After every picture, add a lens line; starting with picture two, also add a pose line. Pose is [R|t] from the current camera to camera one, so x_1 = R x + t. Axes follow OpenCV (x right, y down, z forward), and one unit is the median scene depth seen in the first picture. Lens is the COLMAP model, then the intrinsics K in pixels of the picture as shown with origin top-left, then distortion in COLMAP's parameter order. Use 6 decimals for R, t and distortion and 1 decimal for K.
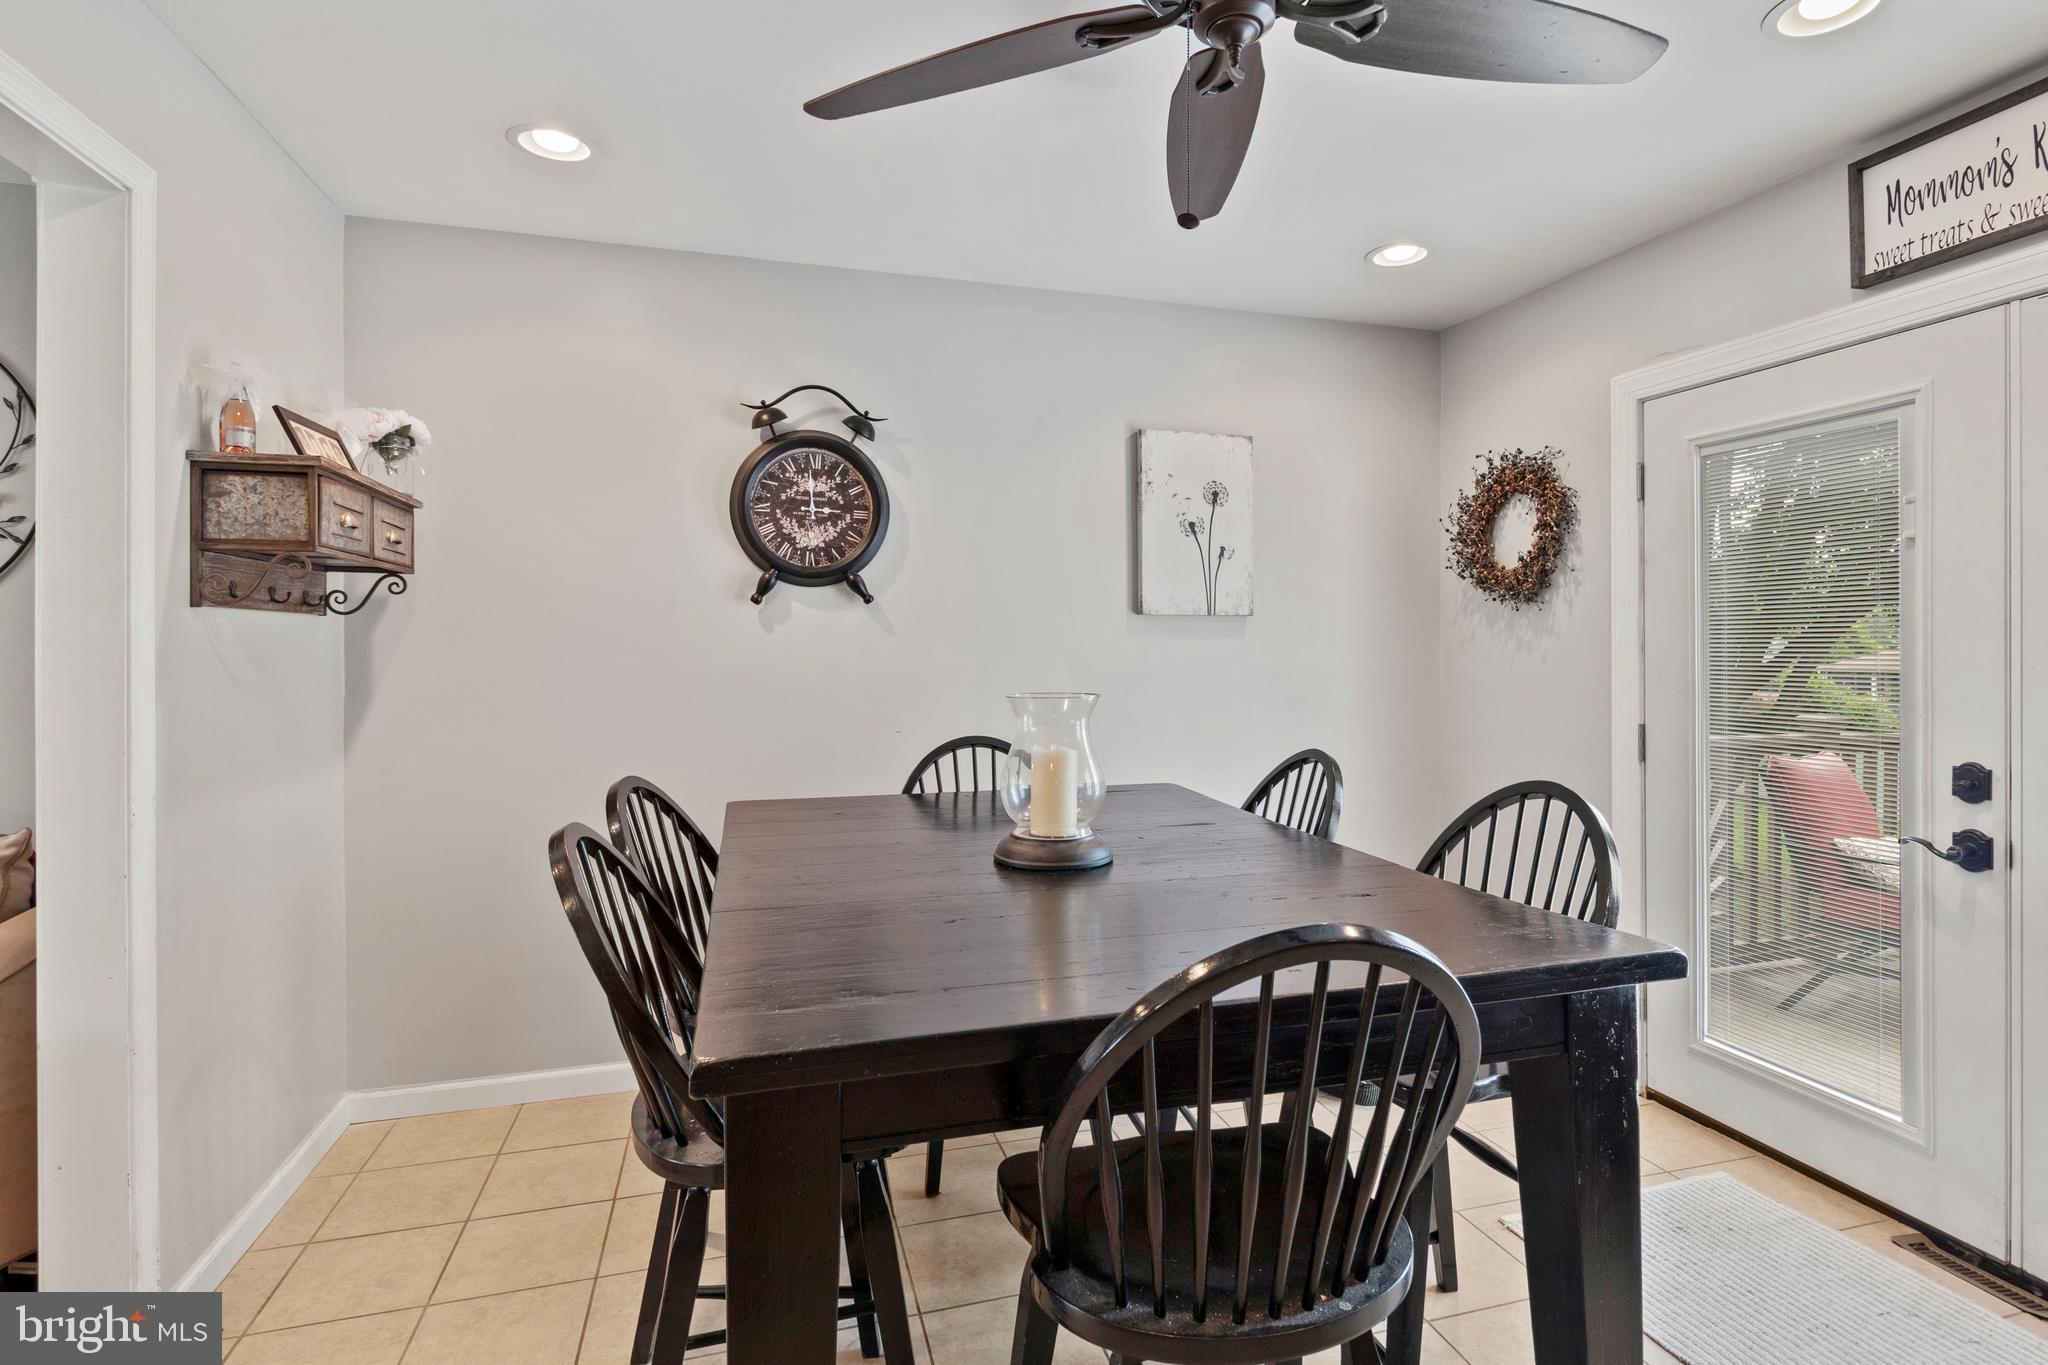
lens RADIAL K [[1020.6, 0, 1055.9], [0, 1020.6, 644.6], [0, 0, 1]] dist [0.003194, 0.001528]
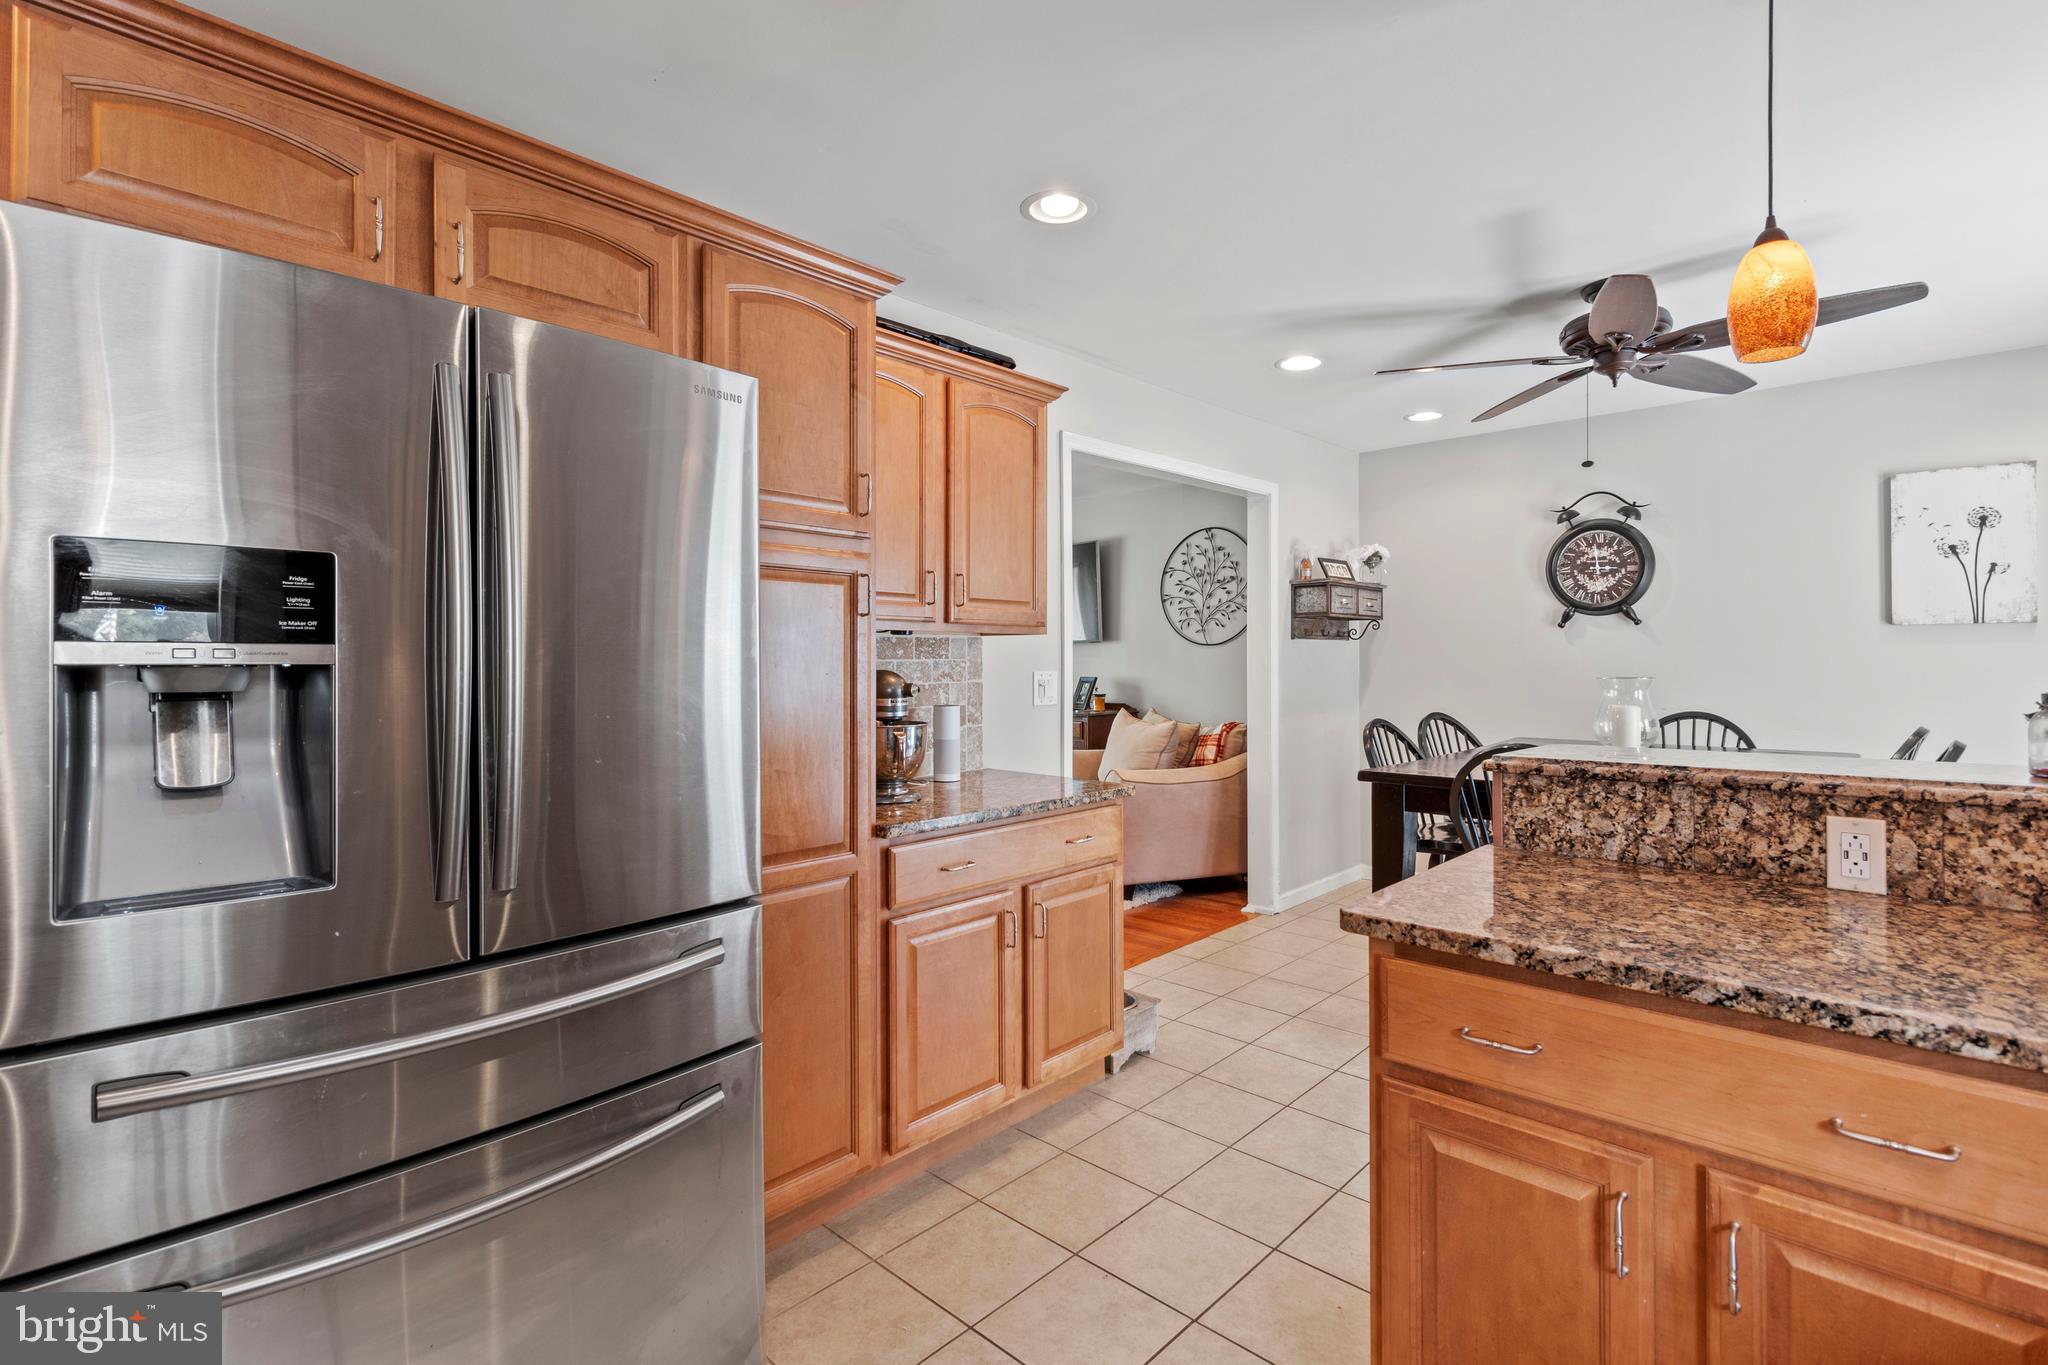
lens RADIAL K [[963.5, 0, 1034.7], [0, 963.5, 658.4], [0, 0, 1]] dist [0.003580, 0.000289]
pose [[0.490275, -0.002203, -0.871565, 0.657326], [0.005567, 0.999984, 0.000604, 0.004657], [0.871550, -0.005148, 0.490280, -0.526846]]
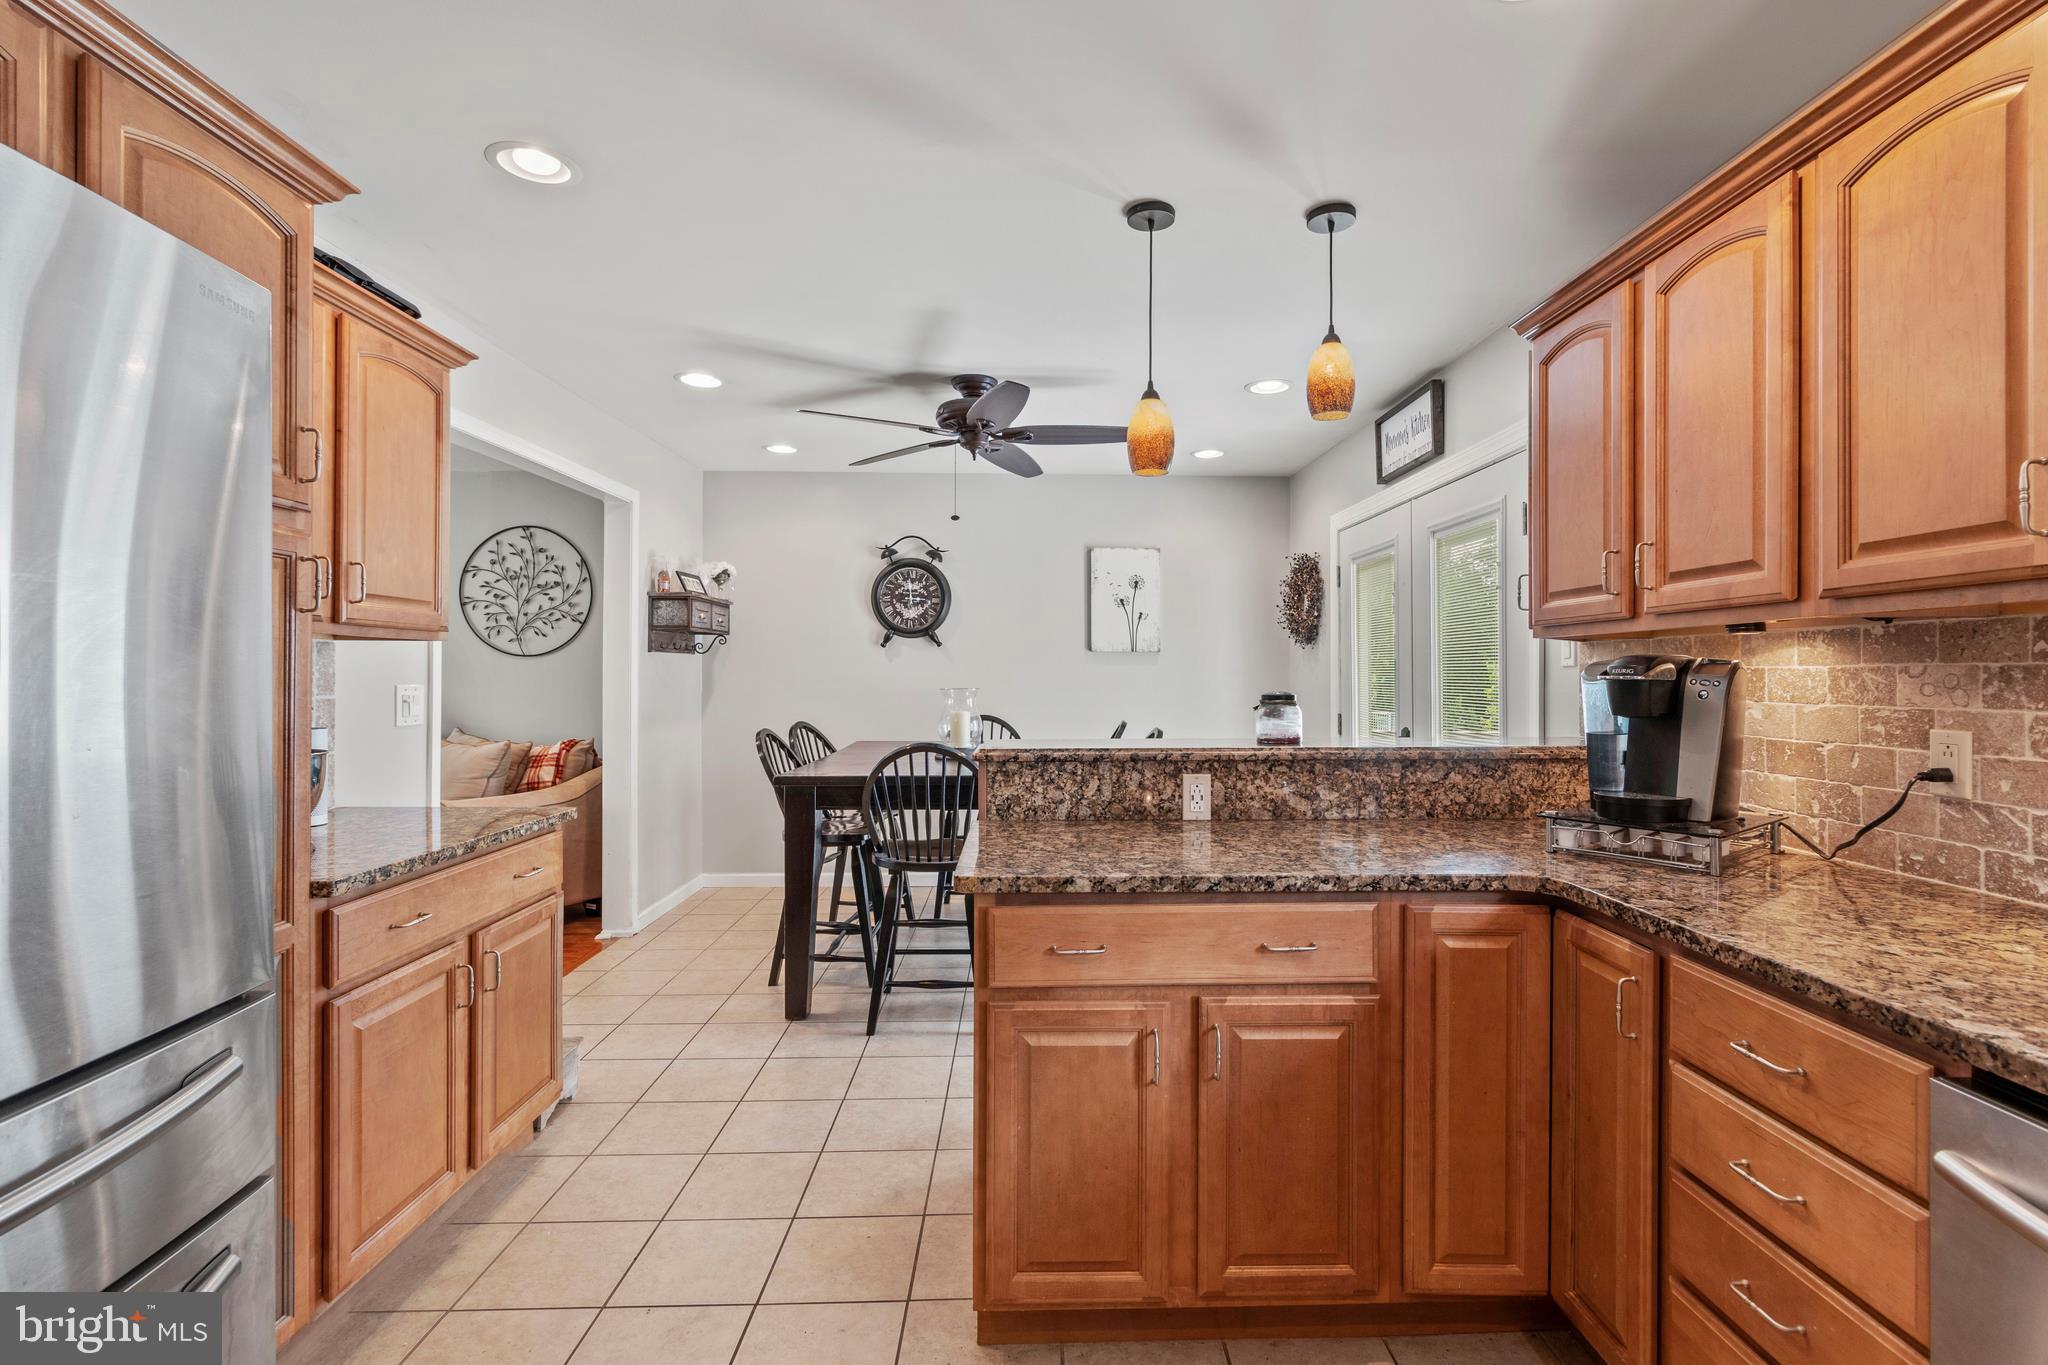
lens RADIAL K [[963.5, 0, 1061.7], [0, 963.5, 673.9], [0, 0, 1]] dist [0.003580, 0.000289]
pose [[0.963902, 0.003806, -0.266231, 0.534446], [-0.003099, 0.999990, 0.003079, 0.005202], [0.266240, -0.002143, 0.963904, -0.705982]]
